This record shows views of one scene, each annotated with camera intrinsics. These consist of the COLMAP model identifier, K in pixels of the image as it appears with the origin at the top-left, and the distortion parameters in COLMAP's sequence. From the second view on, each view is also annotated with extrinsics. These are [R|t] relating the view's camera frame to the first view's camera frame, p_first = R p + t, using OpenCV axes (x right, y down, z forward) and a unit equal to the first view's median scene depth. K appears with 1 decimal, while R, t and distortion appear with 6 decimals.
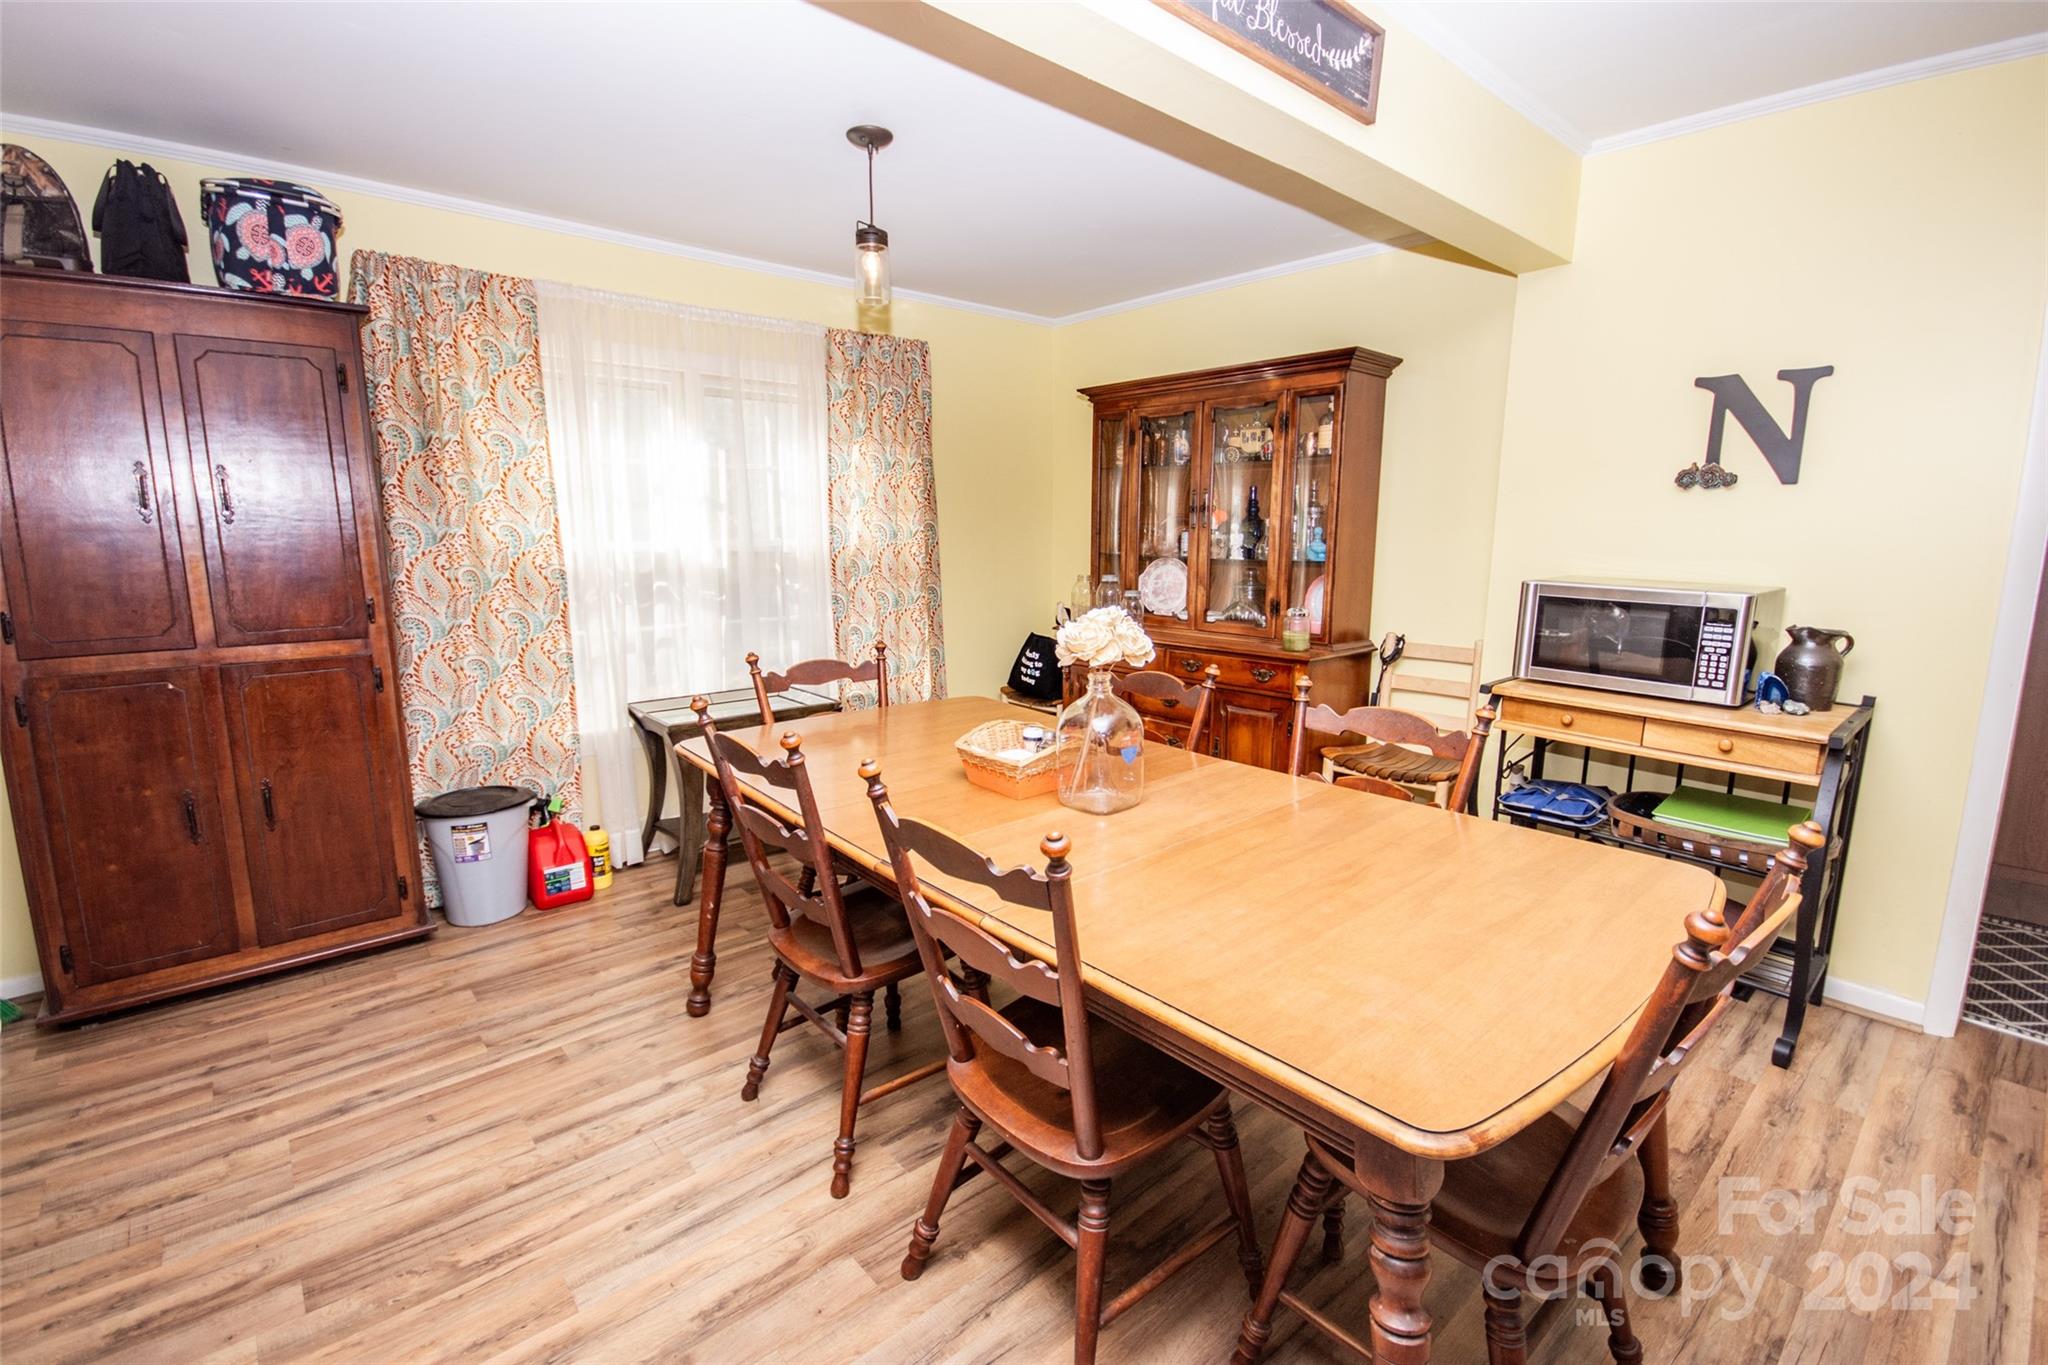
lens RADIAL K [[921.0, 0, 1026.9], [0, 921.0, 669.4], [0, 0, 1]] dist [-0.002221, -0.002994]
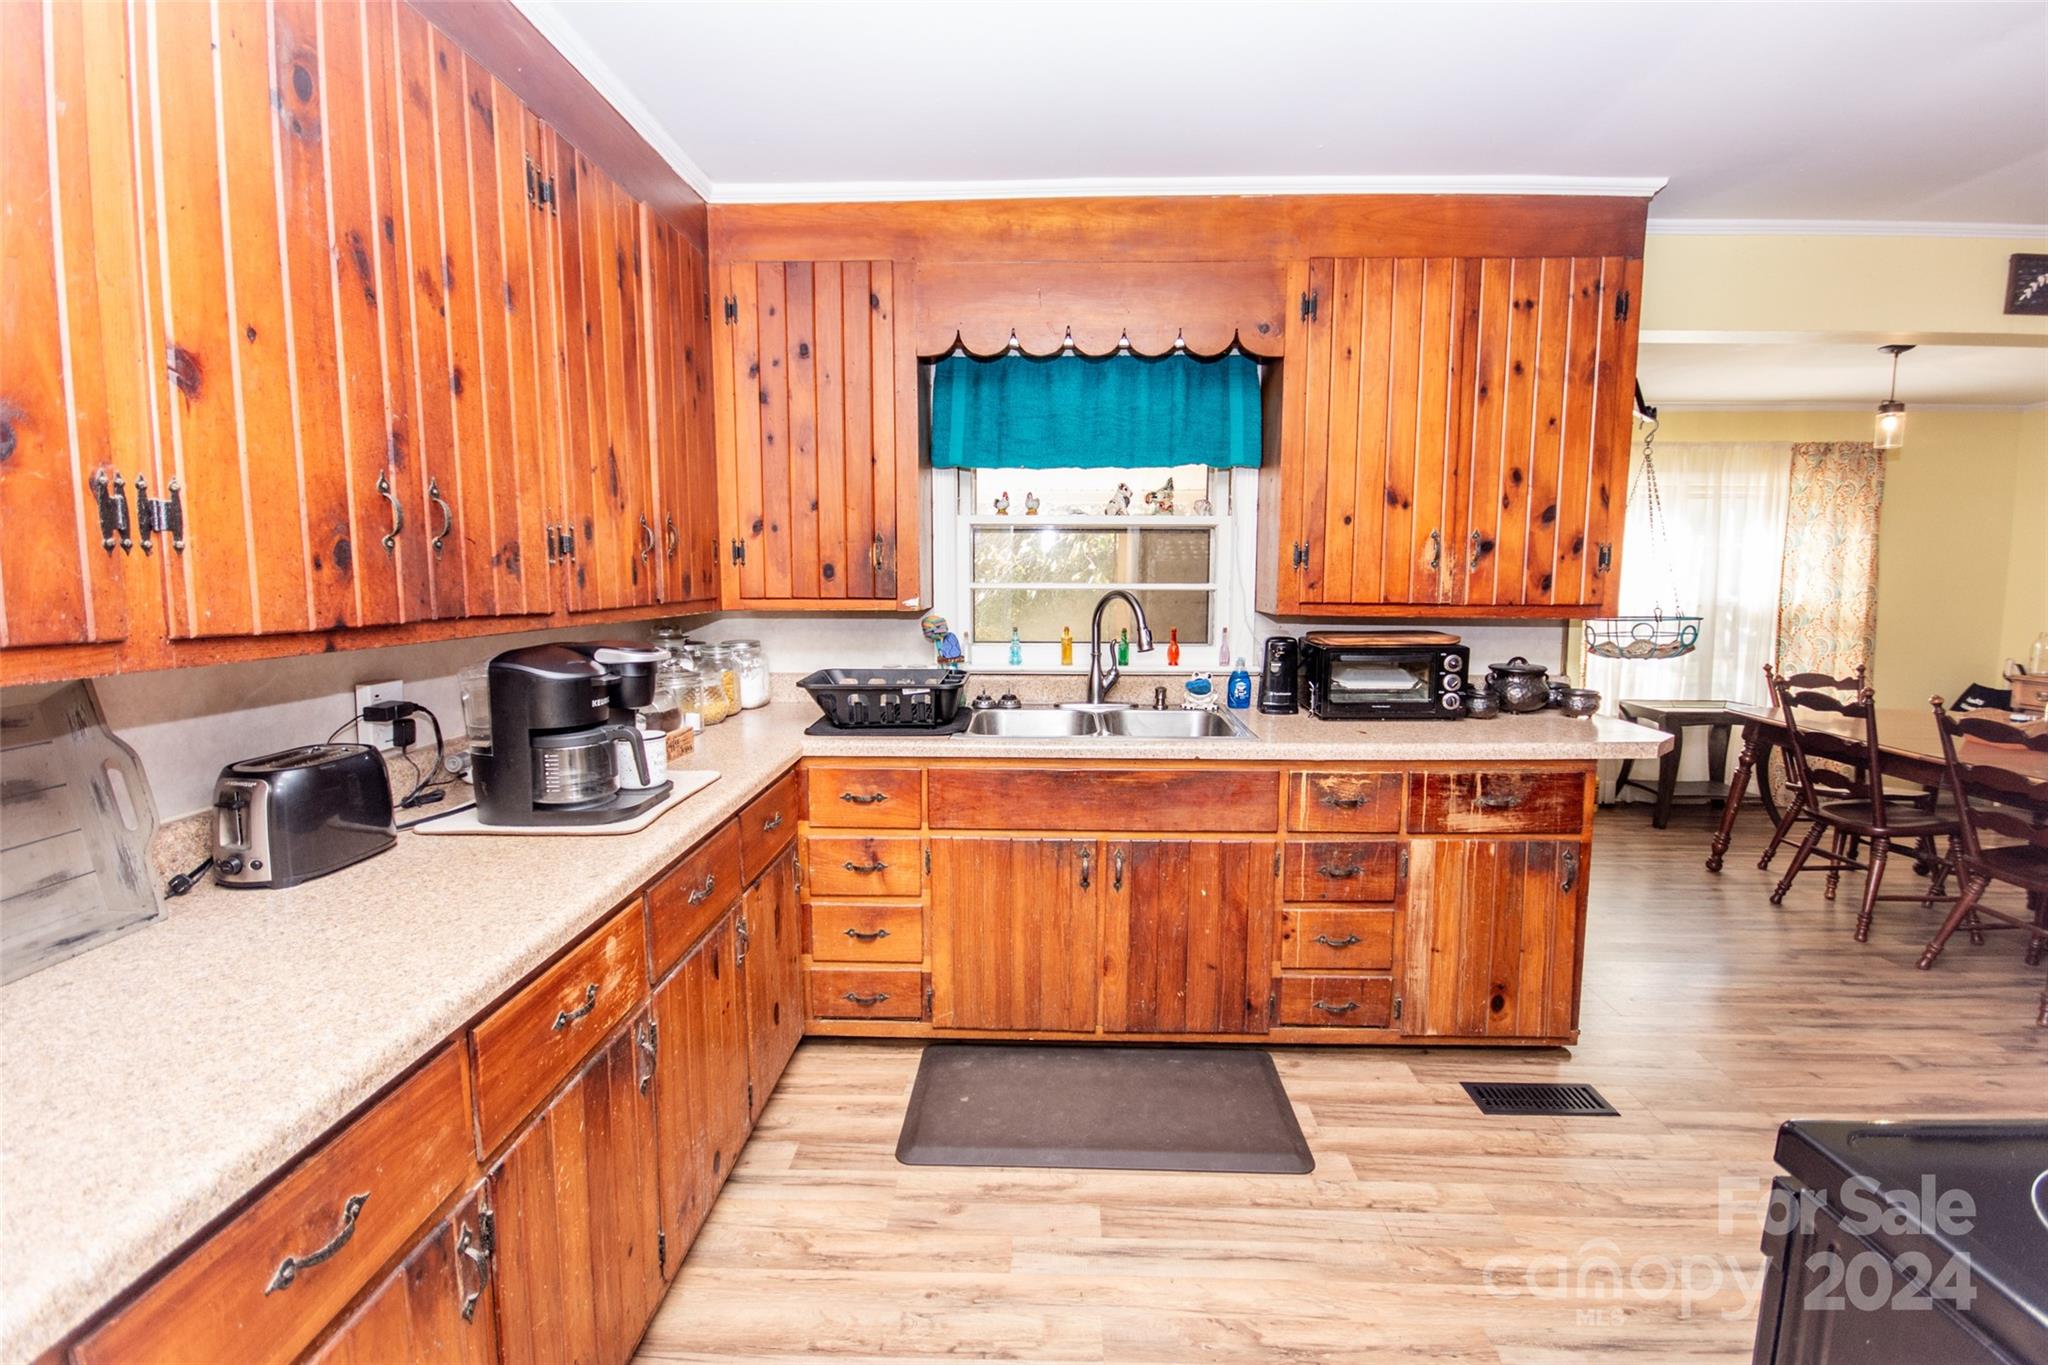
lens RADIAL K [[921.0, 0, 1029.2], [0, 921.0, 660.0], [0, 0, 1]] dist [-0.002221, -0.002994]
pose [[0.729785, 0.061434, -0.680911, -0.092736], [-0.108461, 0.993745, -0.026587, 0.103864], [0.675019, 0.093255, 0.731883, -0.706815]]
